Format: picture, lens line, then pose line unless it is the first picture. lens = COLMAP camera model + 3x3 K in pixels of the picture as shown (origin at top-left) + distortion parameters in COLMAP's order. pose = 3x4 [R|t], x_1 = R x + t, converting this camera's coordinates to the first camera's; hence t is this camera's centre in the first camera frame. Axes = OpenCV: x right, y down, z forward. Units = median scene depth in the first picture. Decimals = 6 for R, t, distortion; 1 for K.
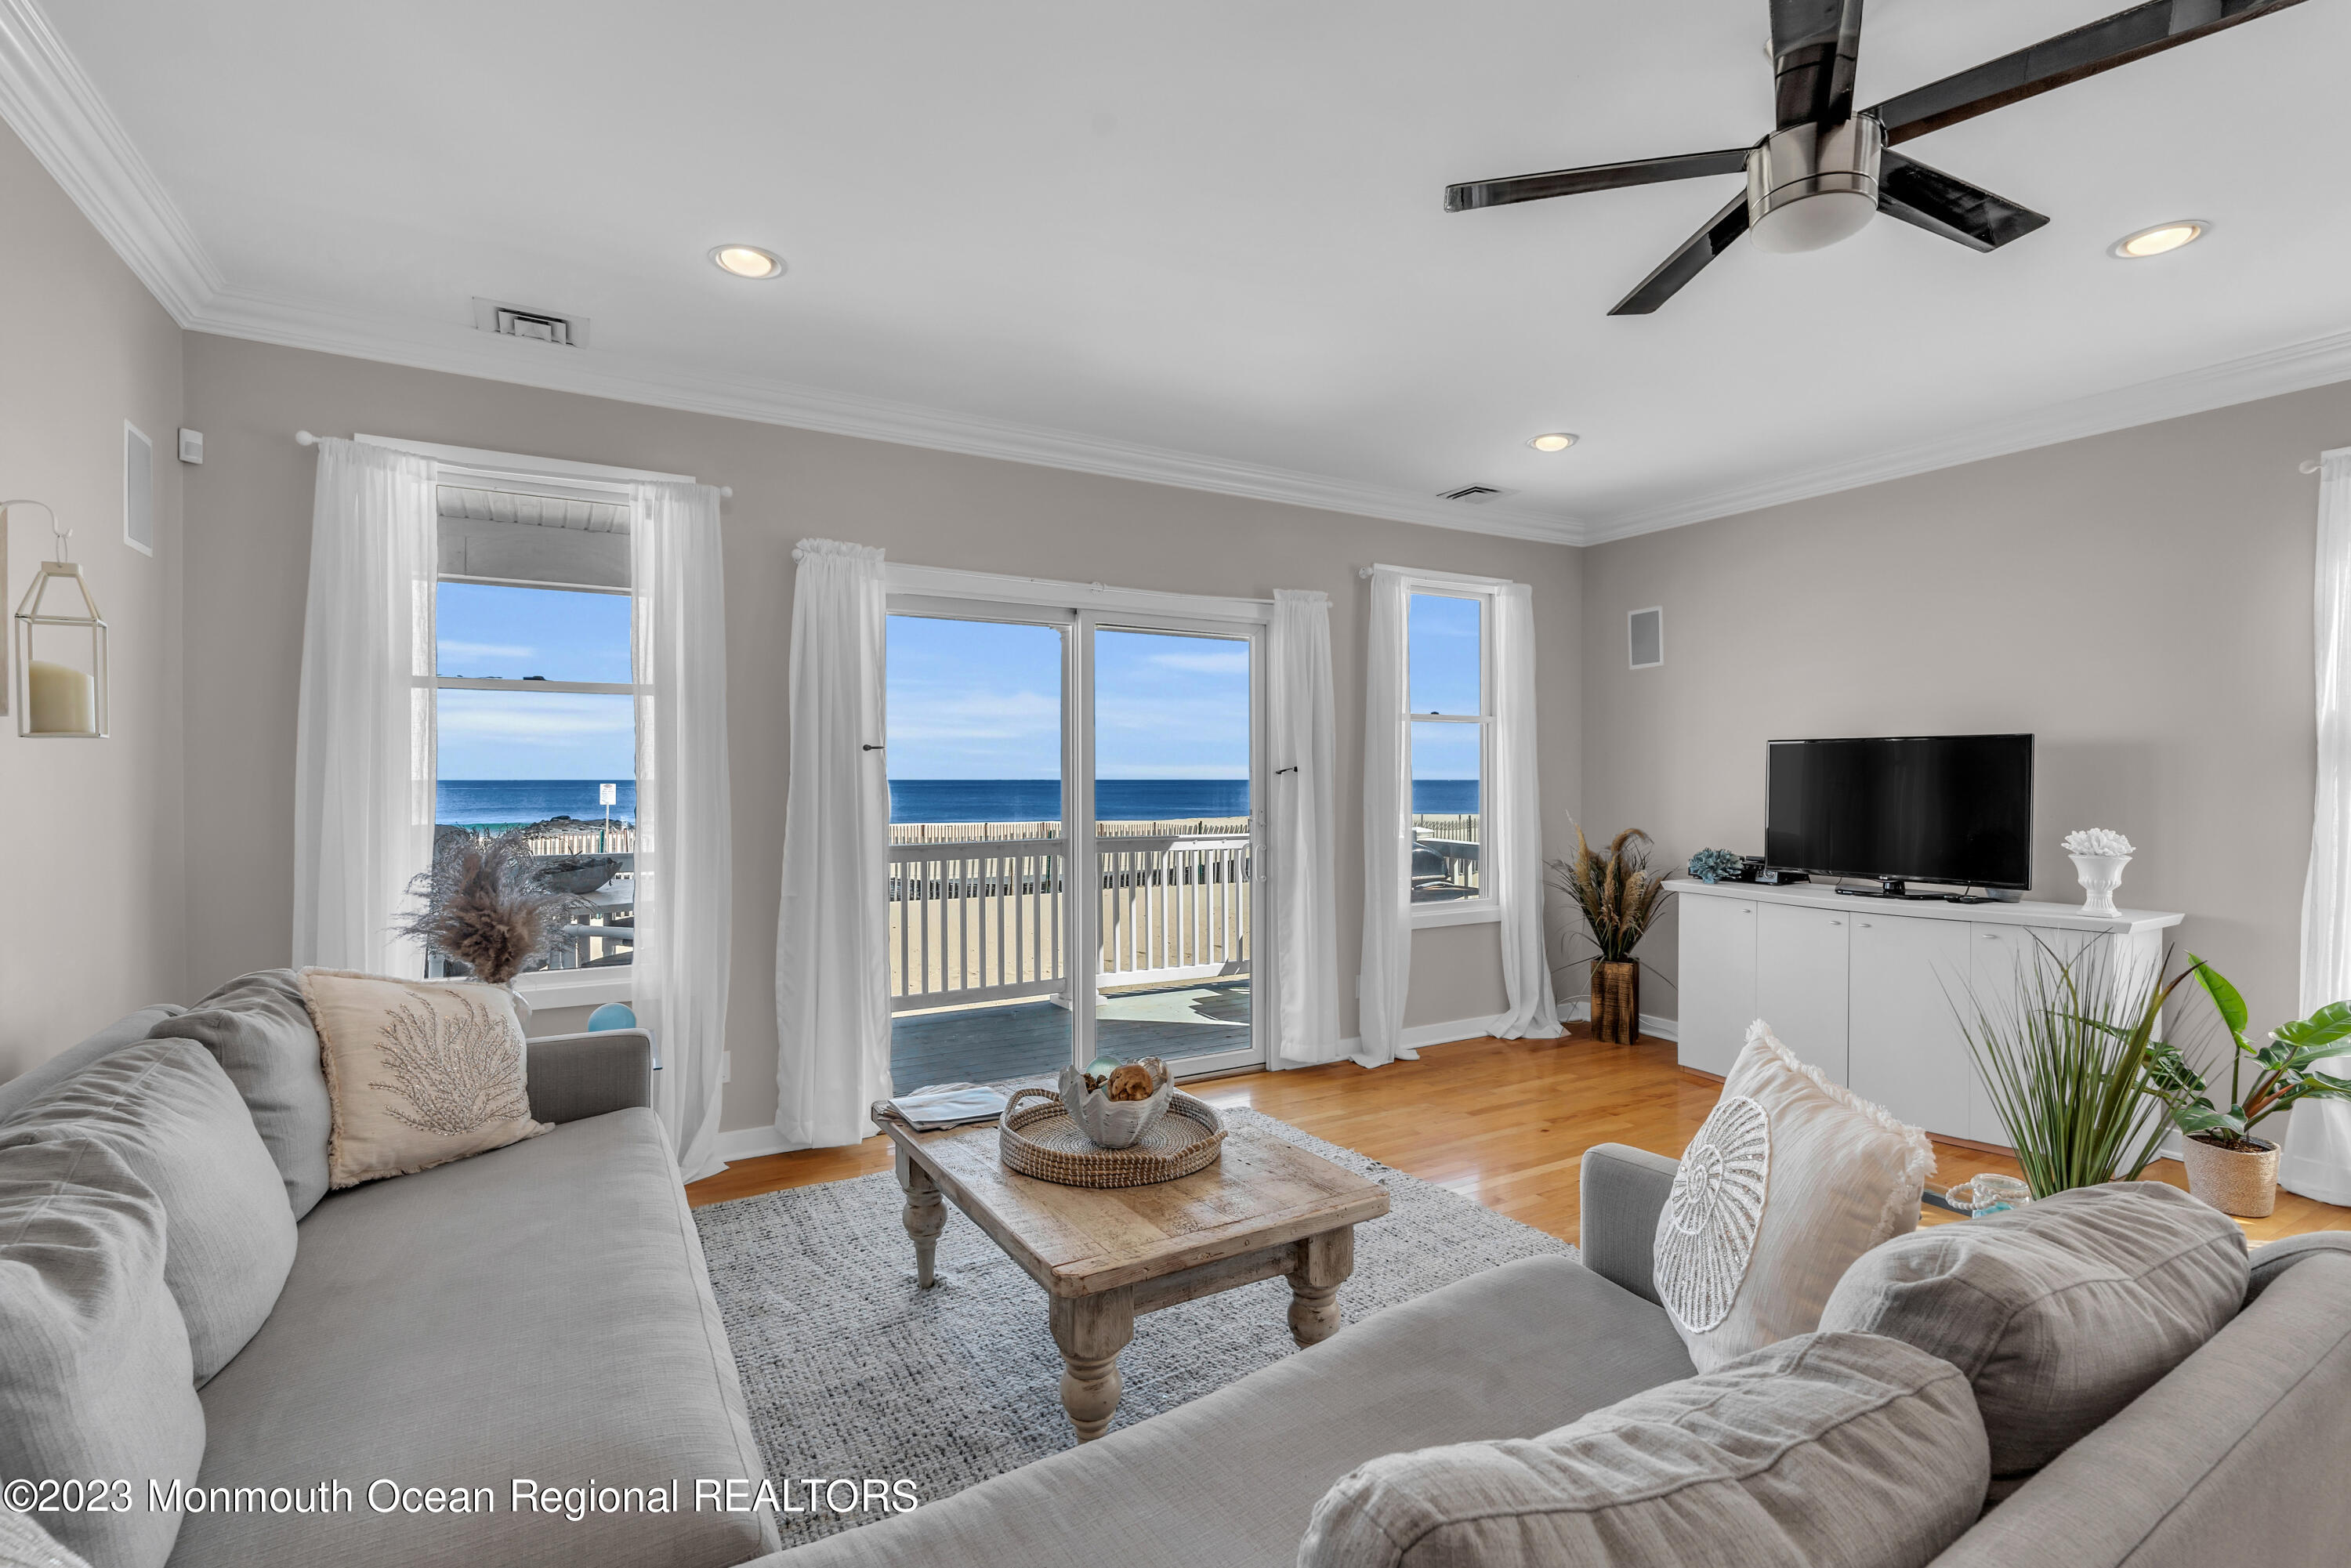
lens RADIAL K [[1085.6, 0, 1175.5], [0, 1085.6, 784.0], [0, 0, 1]] dist [0.001244, 0.000431]
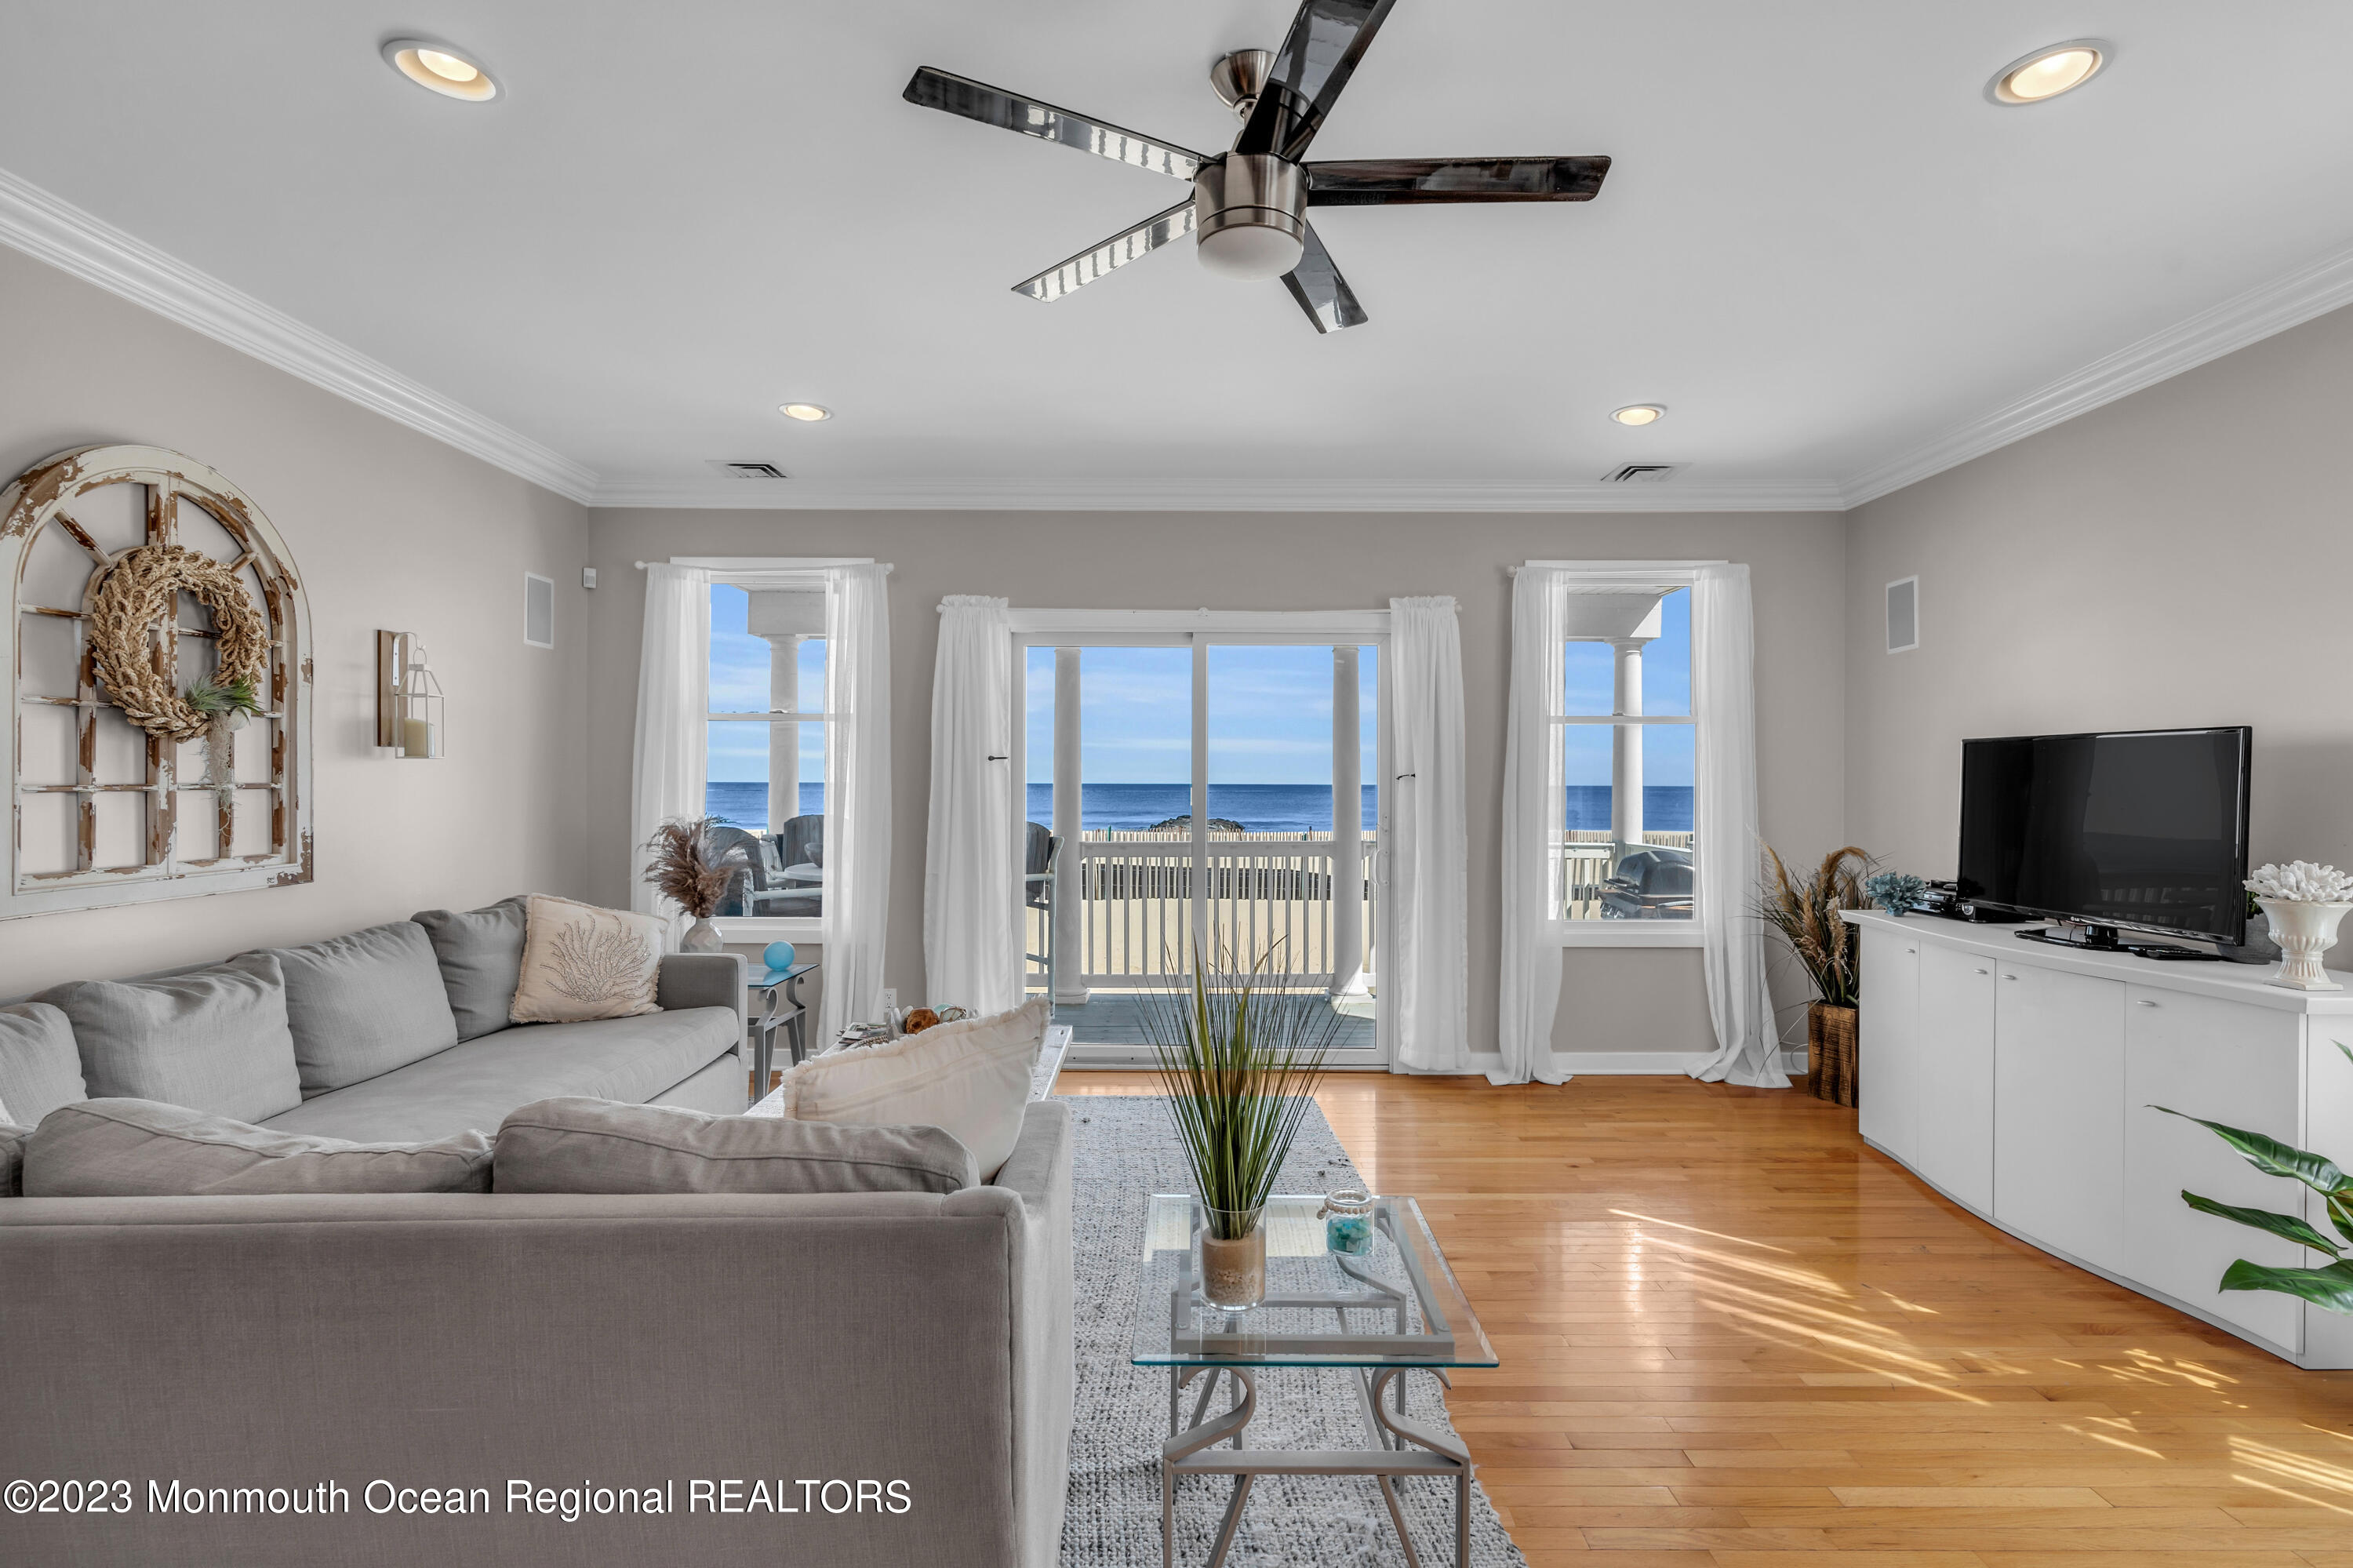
lens RADIAL K [[1074.7, 0, 1176.5], [0, 1074.7, 784.0], [0, 0, 1]] dist [-0.003313, -0.000112]
pose [[0.864633, 0.004087, -0.502388, 0.423629], [-0.007131, 0.999966, -0.004139, -0.000109], [0.502354, 0.007161, 0.864633, 0.030696]]
